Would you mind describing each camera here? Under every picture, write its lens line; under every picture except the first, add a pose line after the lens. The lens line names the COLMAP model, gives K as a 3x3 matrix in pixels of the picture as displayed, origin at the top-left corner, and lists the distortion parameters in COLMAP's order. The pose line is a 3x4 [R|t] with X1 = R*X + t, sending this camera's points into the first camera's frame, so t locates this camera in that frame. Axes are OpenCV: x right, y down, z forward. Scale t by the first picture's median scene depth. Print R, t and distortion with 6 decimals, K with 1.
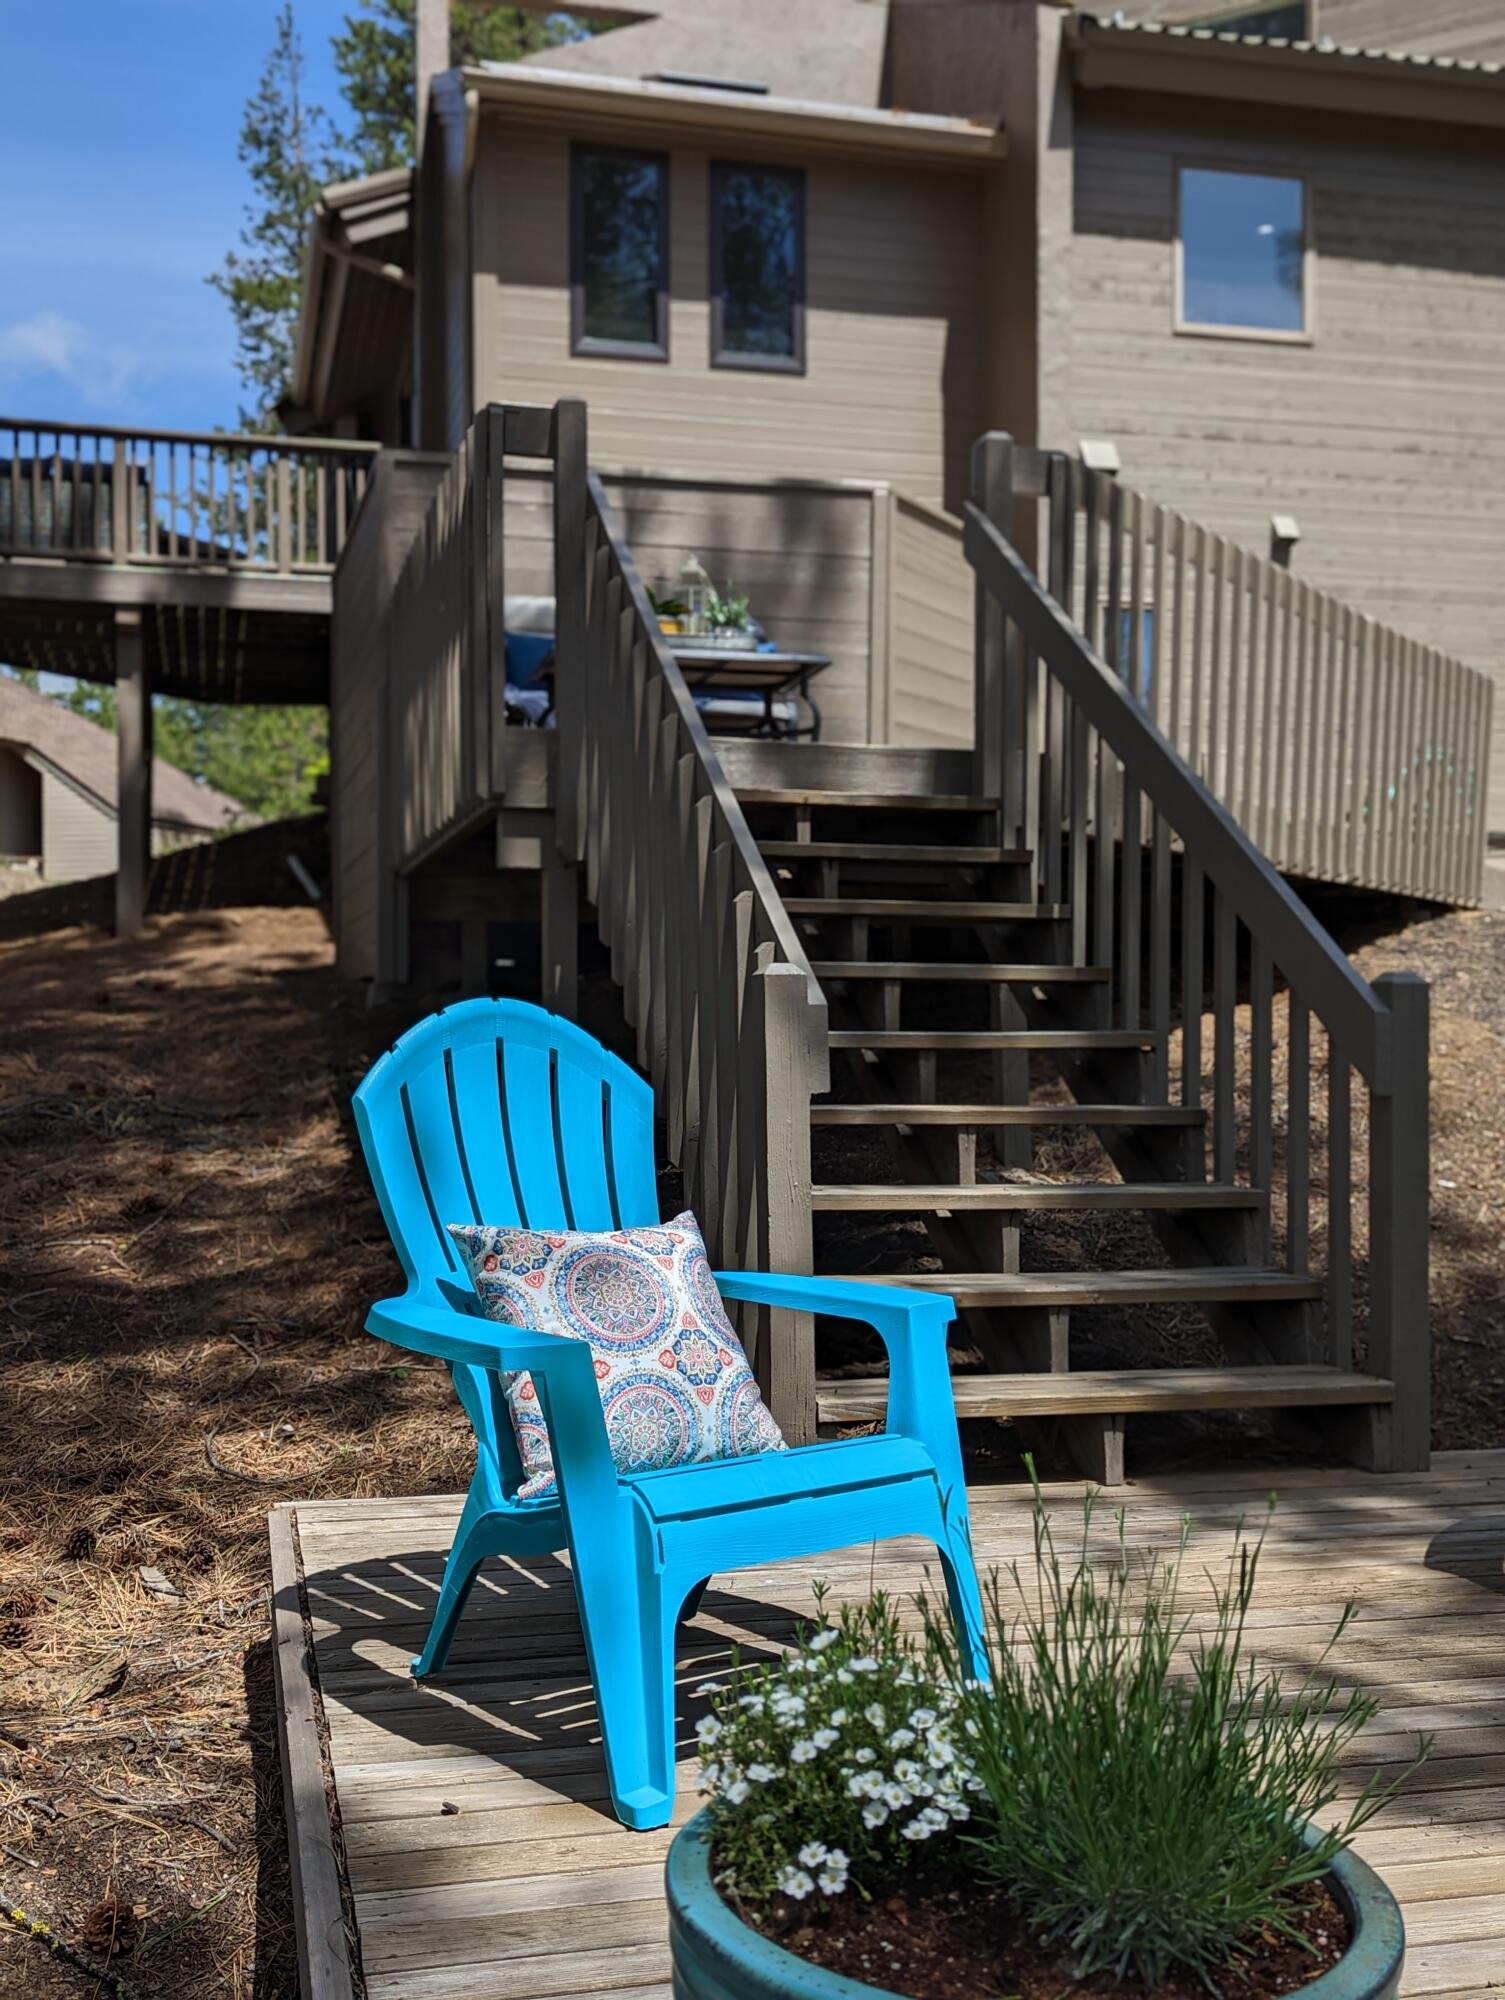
lens RADIAL K [[2066.1, 0, 752.5], [0, 2066.1, 1000.0], [0, 0, 1]] dist [0.031474, 0.000530]
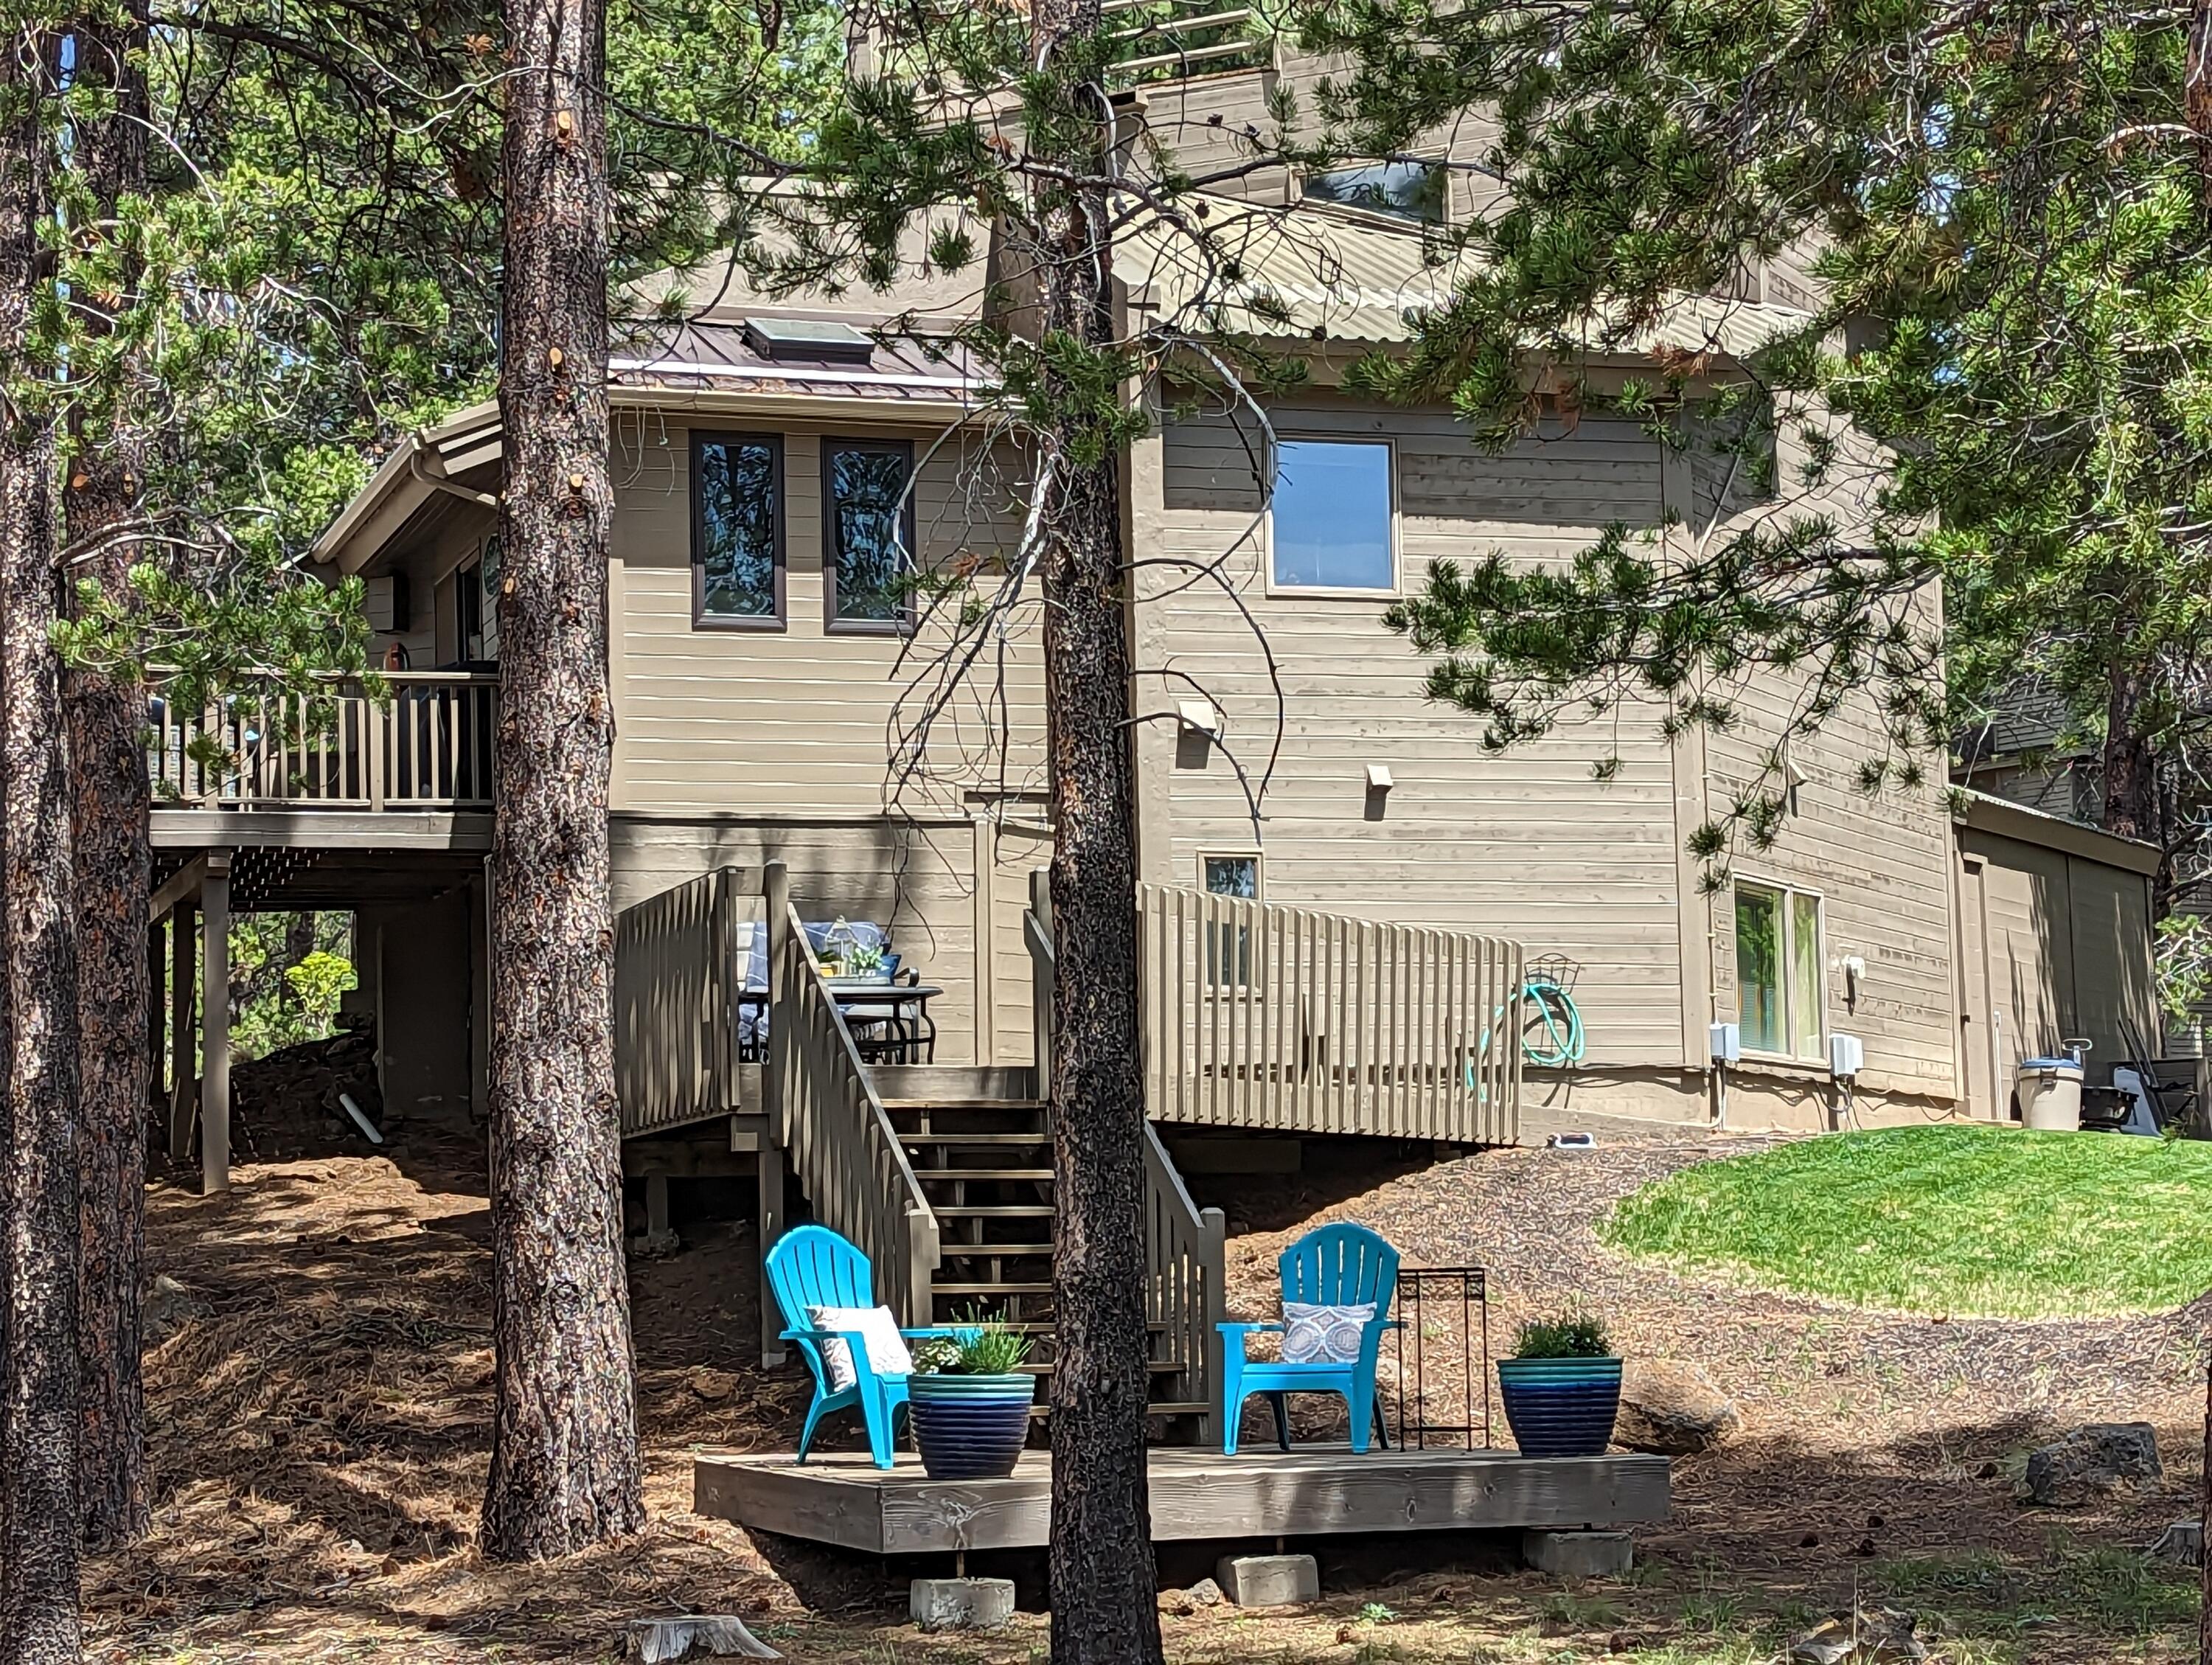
lens RADIAL K [[4810.3, 0, 1106.0], [0, 4810.3, 832.5], [0, 0, 1]] dist [0.176334, 0.421646]
pose [[0.997800, -0.016176, 0.064285, -0.037134], [0.022039, 0.995555, -0.091572, 0.019390], [-0.062518, 0.092787, 0.993721, -1.420212]]
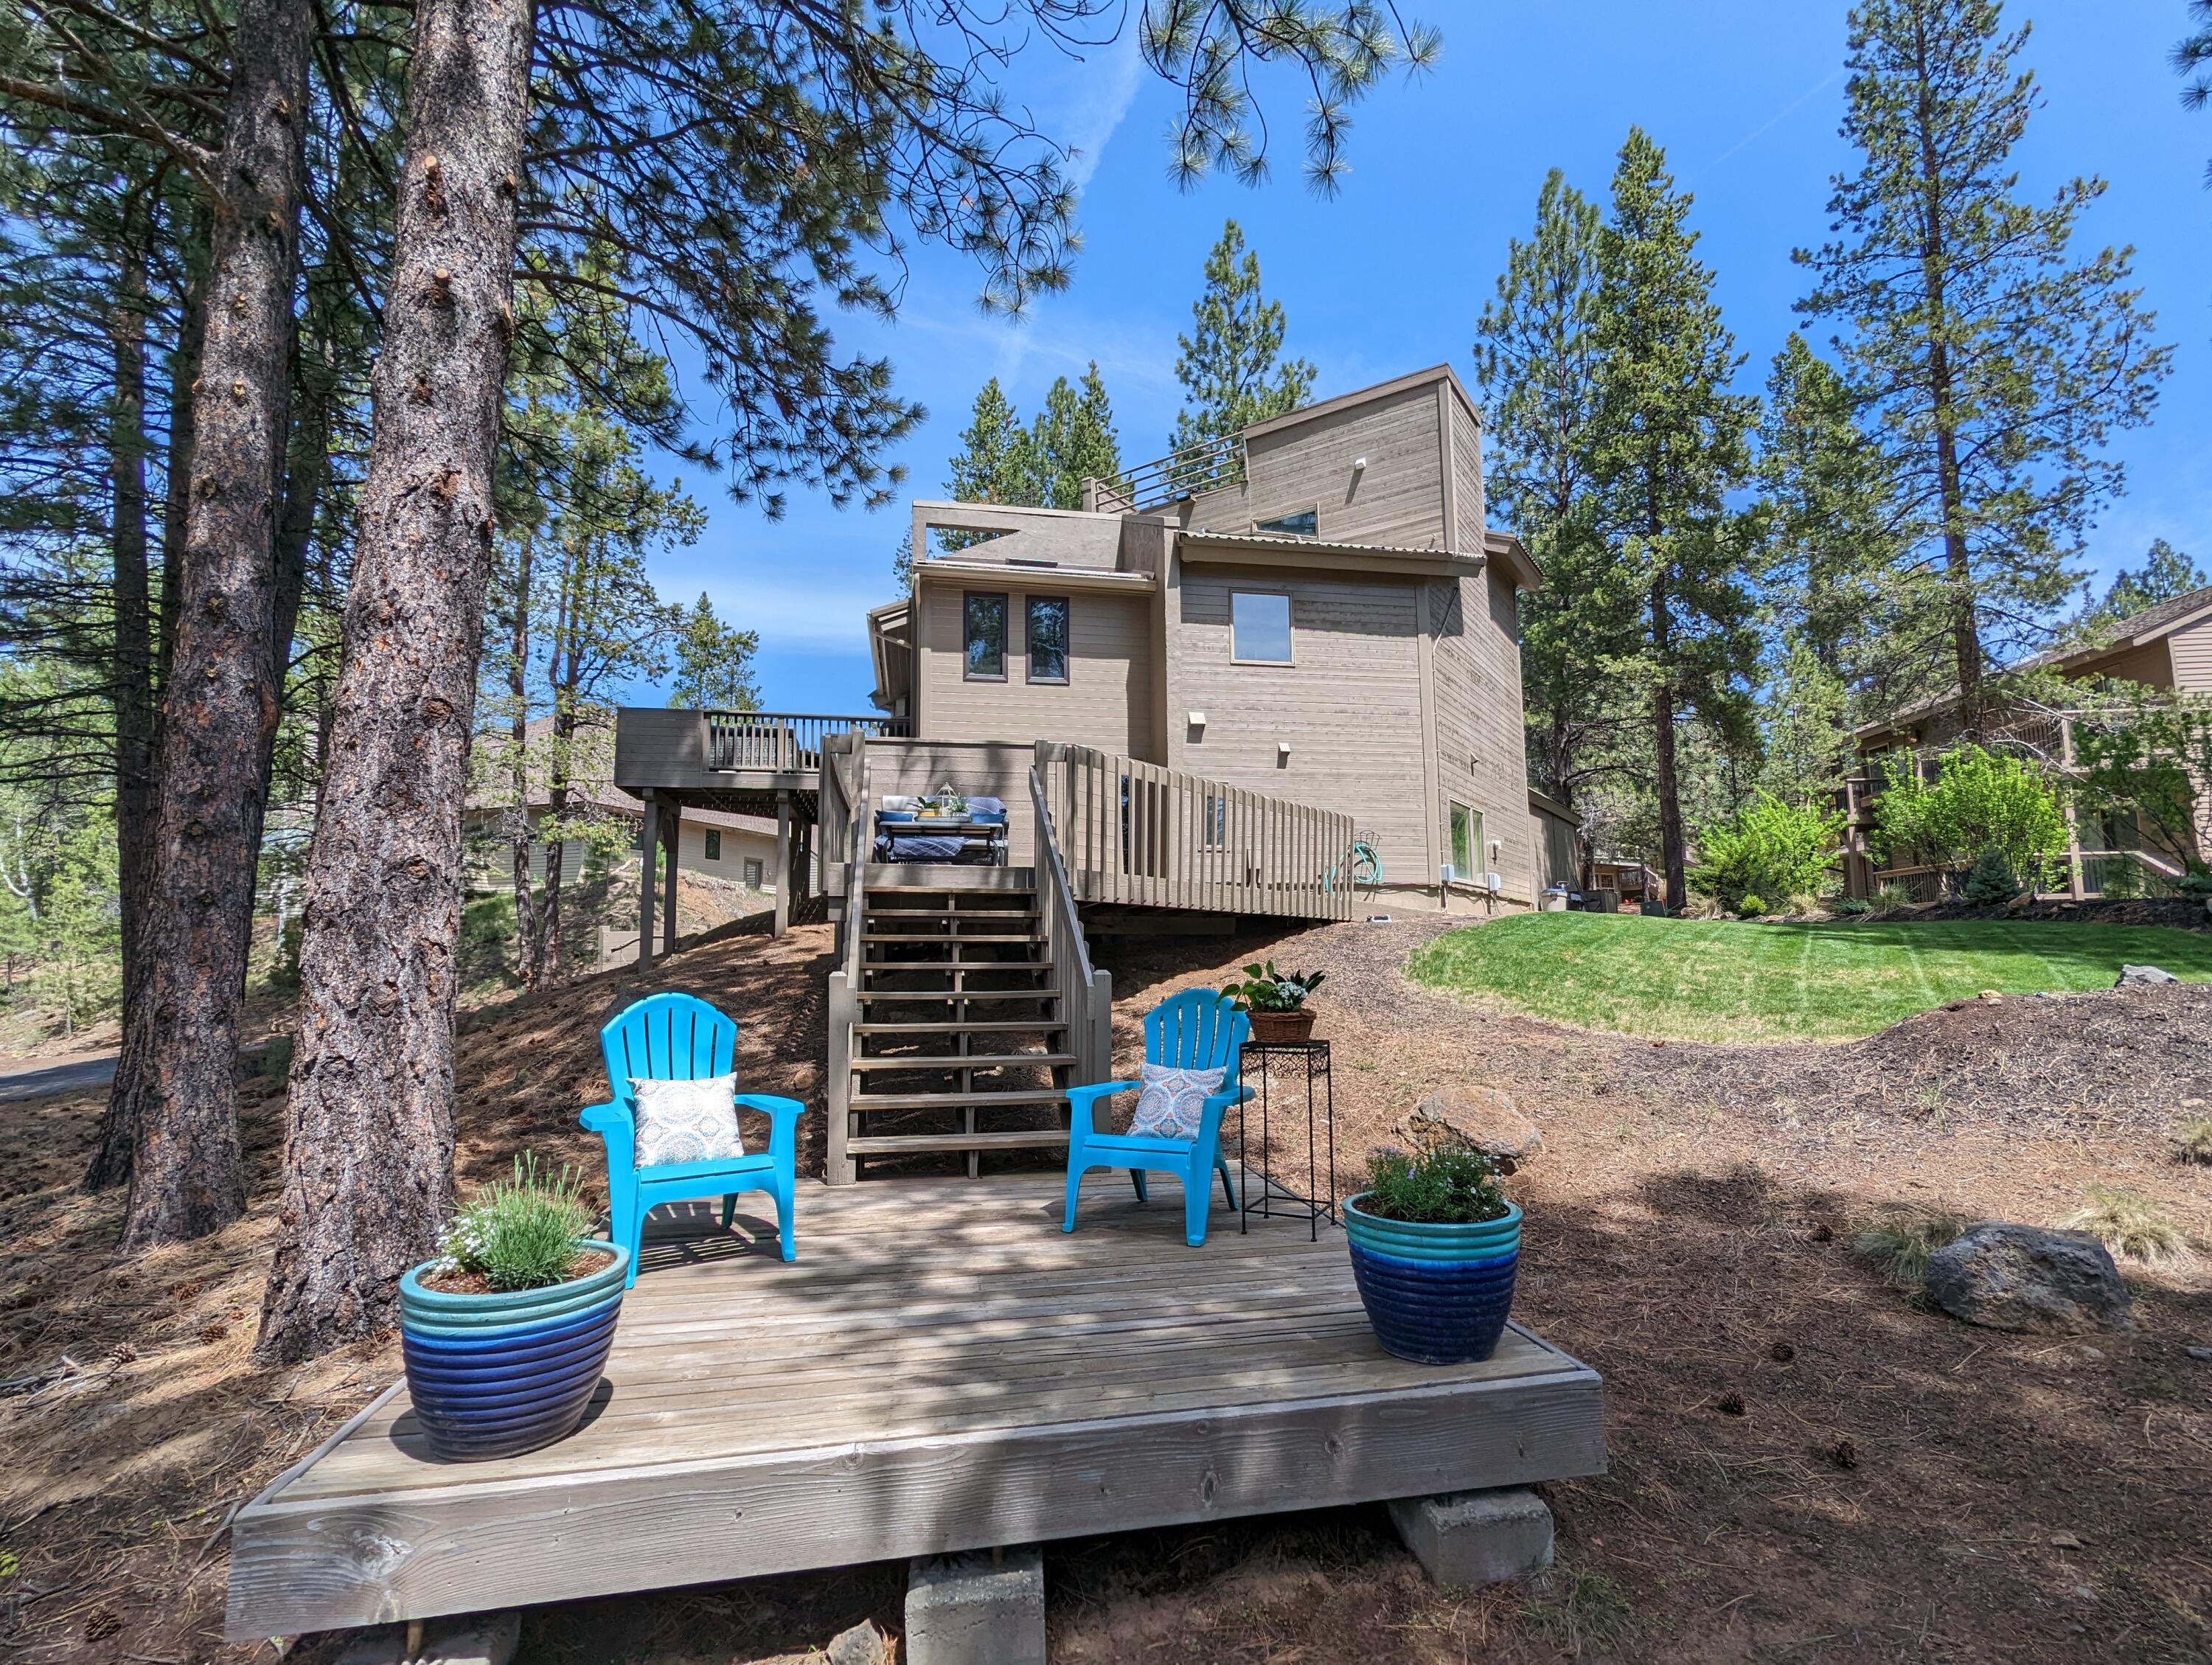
lens RADIAL K [[1028.6, 0, 1140.3], [0, 1028.6, 842.3], [0, 0, 1]] dist [0.001100, 0.000034]
pose [[0.998776, -0.018573, -0.045833, 0.154123], [0.013643, 0.994312, -0.105625, -0.012665], [0.047534, 0.104870, 0.993349, -0.093637]]
